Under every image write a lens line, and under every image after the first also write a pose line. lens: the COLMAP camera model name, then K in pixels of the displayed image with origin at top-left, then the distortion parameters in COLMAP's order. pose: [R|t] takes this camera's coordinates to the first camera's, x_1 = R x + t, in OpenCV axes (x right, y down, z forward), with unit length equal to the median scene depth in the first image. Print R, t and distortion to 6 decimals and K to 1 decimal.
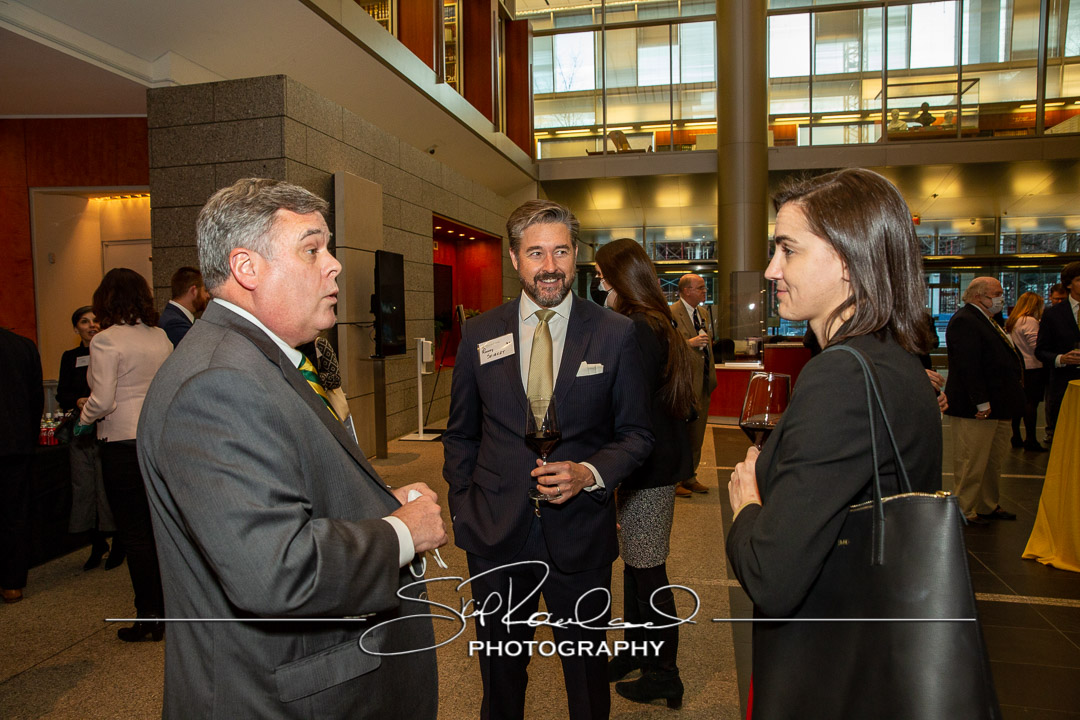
lens RADIAL K [[730.9, 0, 534.3], [0, 730.9, 381.4], [0, 0, 1]] dist [-0.108582, 0.078959]
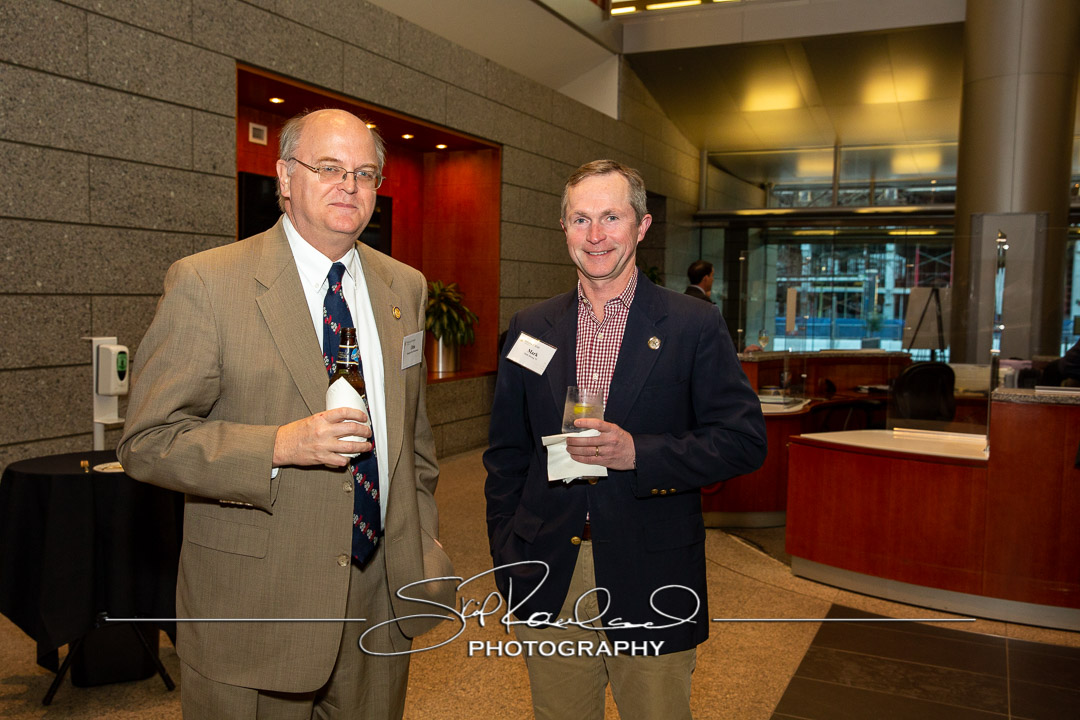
lens RADIAL K [[981.8, 0, 538.6], [0, 981.8, 355.0], [0, 0, 1]] dist [0.028109, 0.000000]
pose [[0.975798, 0.044124, -0.214176, 0.113680], [-0.051427, 0.998266, -0.028642, -0.023207], [0.212541, 0.038964, 0.976375, 0.259492]]
